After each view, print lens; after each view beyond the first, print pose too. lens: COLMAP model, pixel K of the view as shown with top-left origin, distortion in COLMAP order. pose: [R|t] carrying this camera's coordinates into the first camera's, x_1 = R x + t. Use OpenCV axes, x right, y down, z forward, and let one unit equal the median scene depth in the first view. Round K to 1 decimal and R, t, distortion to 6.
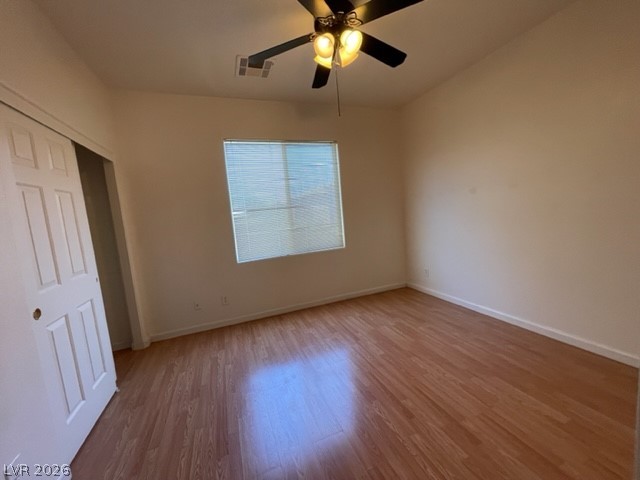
lens RADIAL K [[256.4, 0, 322.1], [0, 256.4, 239.0], [0, 0, 1]] dist [-0.003046, 0.000116]
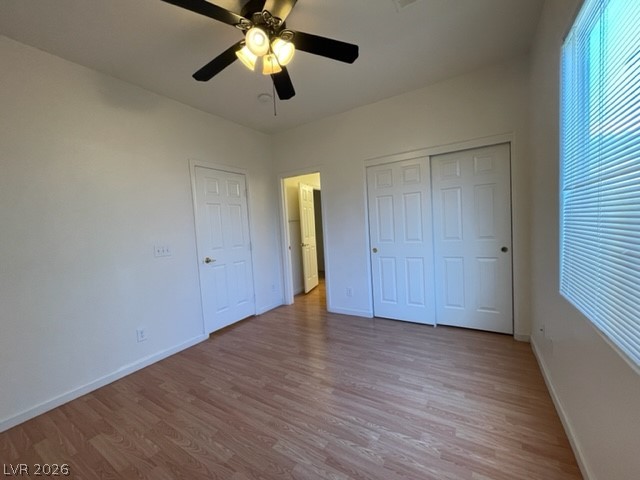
lens RADIAL K [[256.4, 0, 325.0], [0, 256.4, 239.8], [0, 0, 1]] dist [-0.003046, 0.000116]
pose [[-0.778872, 0.170096, -0.603677, 0.444178], [0.062114, 0.978709, 0.195626, -0.195649], [0.624099, 0.114871, -0.772855, 1.528326]]
